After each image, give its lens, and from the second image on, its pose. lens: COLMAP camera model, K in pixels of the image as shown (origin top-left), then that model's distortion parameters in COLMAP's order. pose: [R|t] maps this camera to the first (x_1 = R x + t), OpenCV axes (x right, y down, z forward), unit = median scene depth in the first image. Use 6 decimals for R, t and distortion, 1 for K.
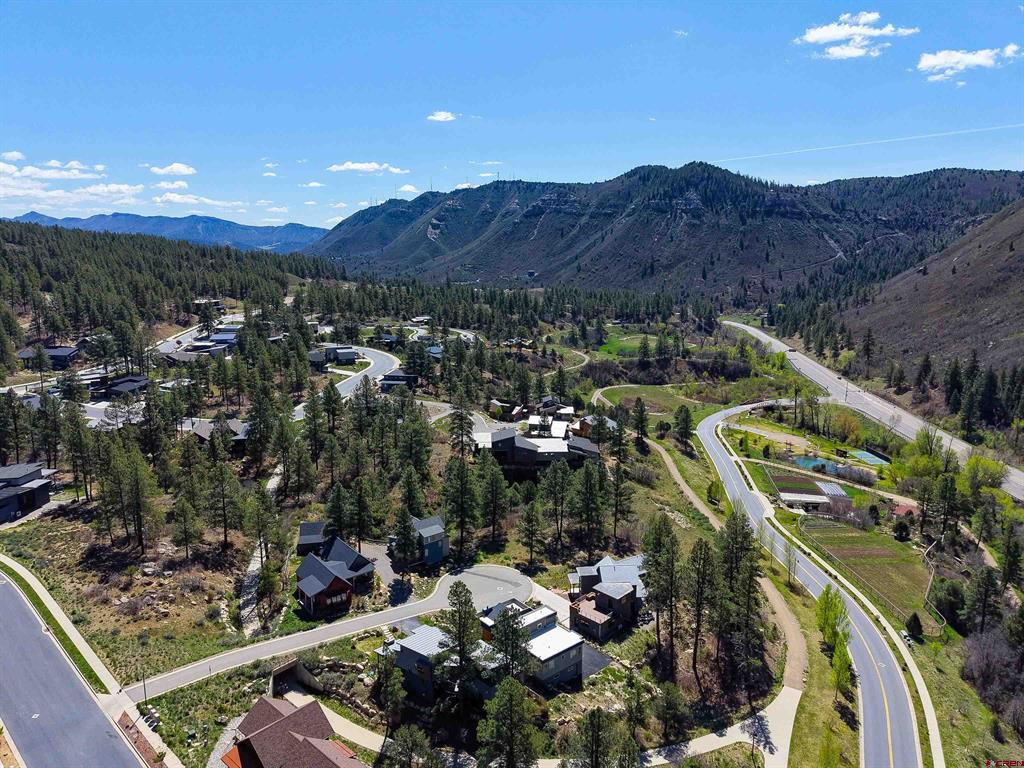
lens RADIAL K [[682.9, 0, 510.0], [0, 682.9, 385.5], [0, 0, 1]] dist [0.039785, -0.044770]
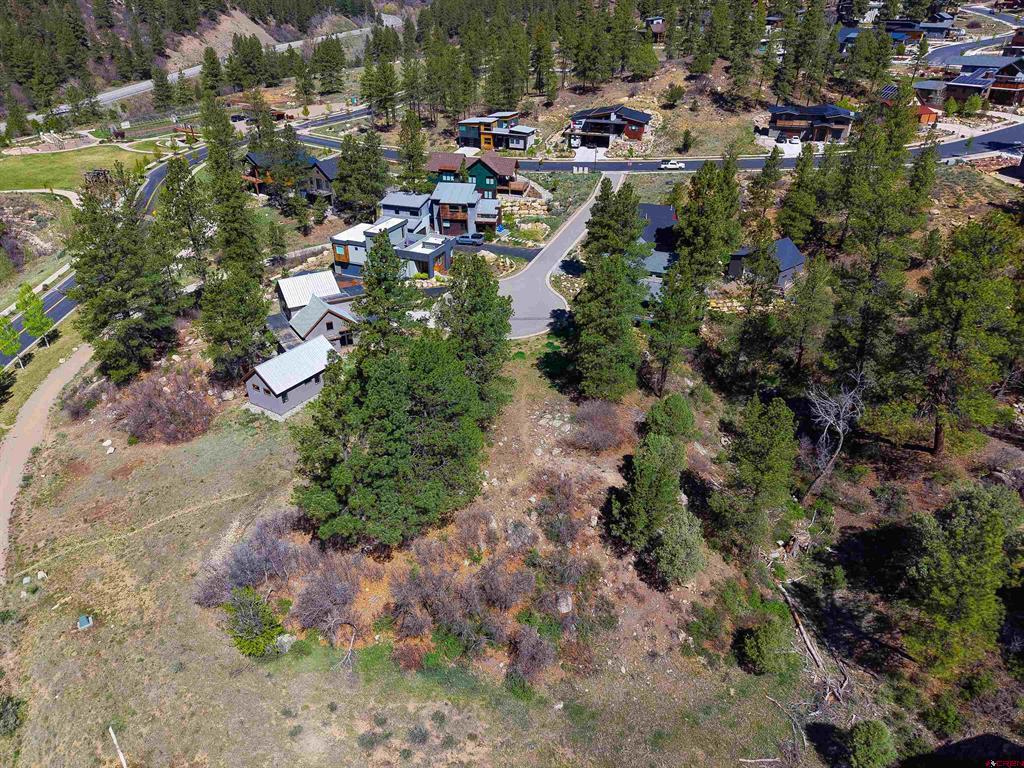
lens RADIAL K [[685.1, 0, 510.3], [0, 685.1, 383.1], [0, 0, 1]] dist [0.028542, -0.028692]
pose [[-0.884323, 0.227346, -0.407783, 0.082301], [-0.099759, 0.761244, 0.640746, -0.032629], [0.456094, 0.607306, -0.650506, 0.473974]]
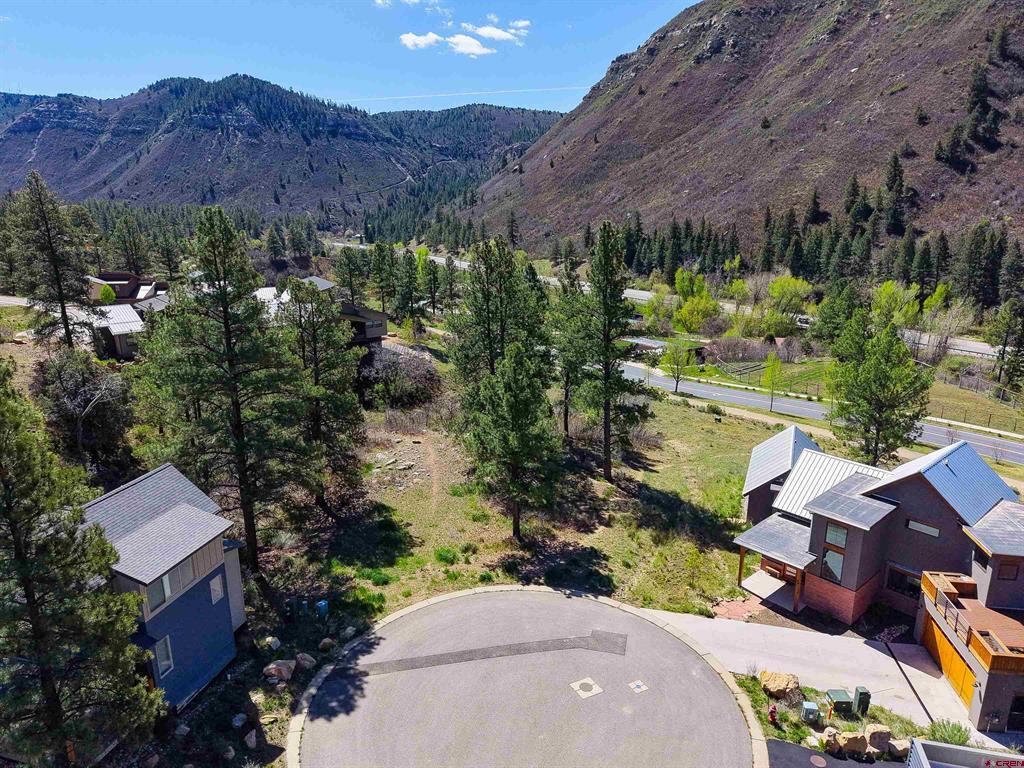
lens RADIAL K [[685.1, 0, 510.3], [0, 685.1, 383.1], [0, 0, 1]] dist [0.028542, -0.028692]
pose [[0.806286, -0.160782, 0.569256, -0.046122], [0.124573, 0.986922, 0.102306, 0.052714], [-0.578260, -0.011573, 0.815770, 0.257982]]
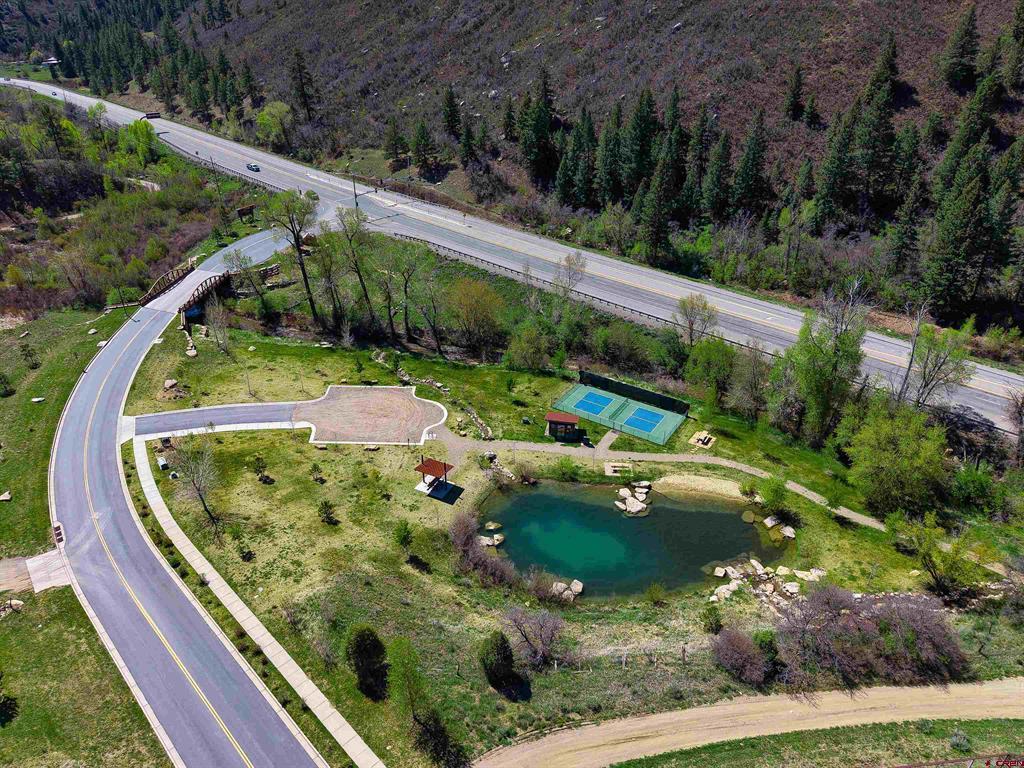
lens RADIAL K [[685.1, 0, 510.3], [0, 685.1, 383.1], [0, 0, 1]] dist [0.028542, -0.028692]
pose [[0.605446, -0.398243, 0.689085, 0.165415], [0.153760, 0.908024, 0.389679, -0.035512], [-0.780893, -0.129976, 0.610993, 0.548210]]
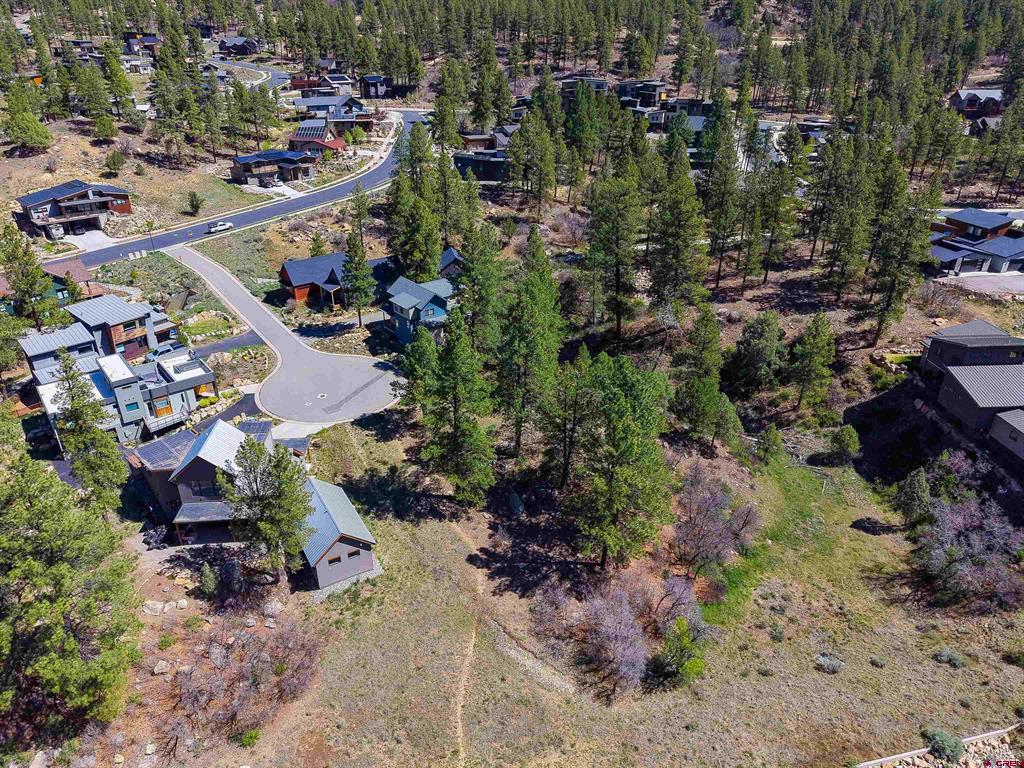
lens RADIAL K [[682.9, 0, 510.0], [0, 682.9, 385.5], [0, 0, 1]] dist [0.039785, -0.044770]
pose [[0.000006, 0.450389, -0.892833, 0.176707], [-0.201799, 0.874465, 0.441122, -0.012532], [0.979427, 0.180170, 0.090894, 0.346739]]
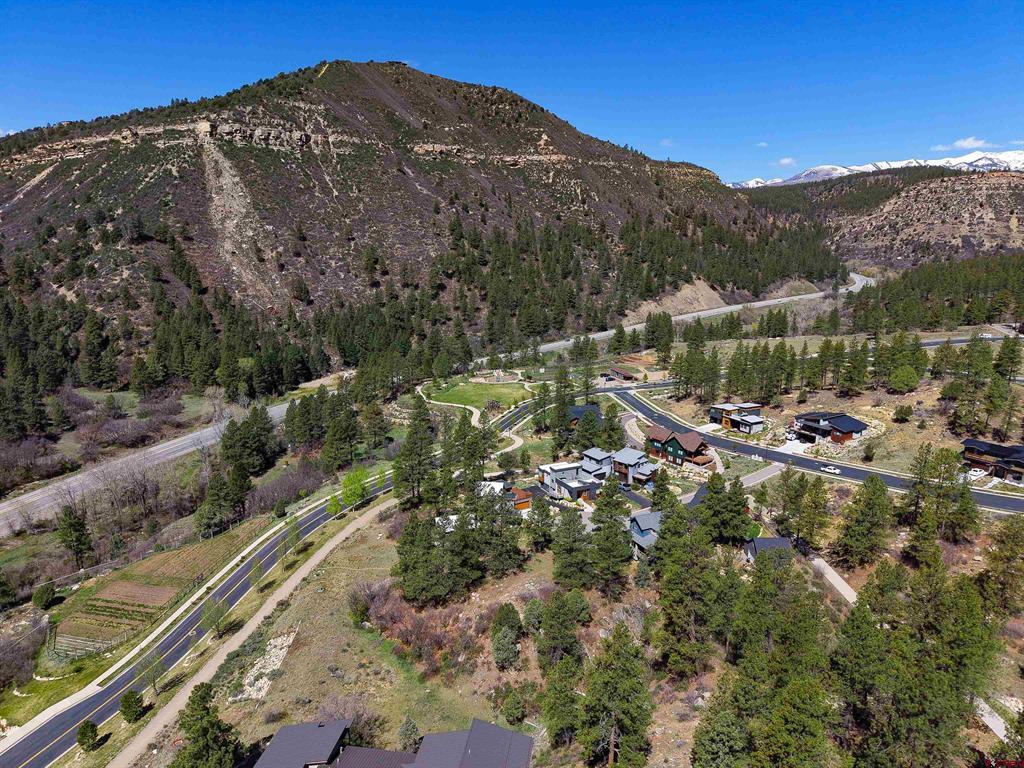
lens RADIAL K [[682.9, 0, 510.0], [0, 682.9, 385.5], [0, 0, 1]] dist [0.039785, -0.044770]
pose [[-0.978018, -0.051183, 0.202143, -0.039608], [0.036114, 0.913183, 0.405946, -0.128262], [-0.205372, 0.404323, -0.891261, 0.616204]]
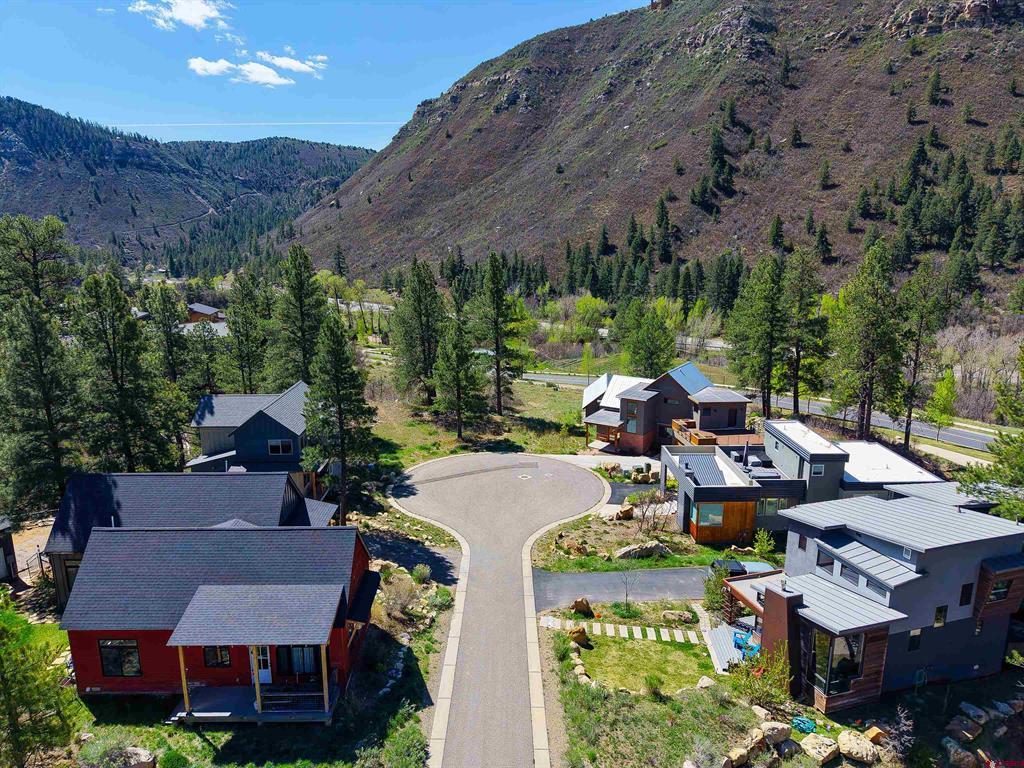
lens RADIAL K [[682.9, 0, 510.0], [0, 682.9, 385.5], [0, 0, 1]] dist [0.039785, -0.044770]
pose [[0.617541, -0.179054, 0.765887, -0.112837], [0.161902, 0.981829, 0.098995, 0.058217], [-0.769695, 0.062865, 0.635309, 0.220947]]
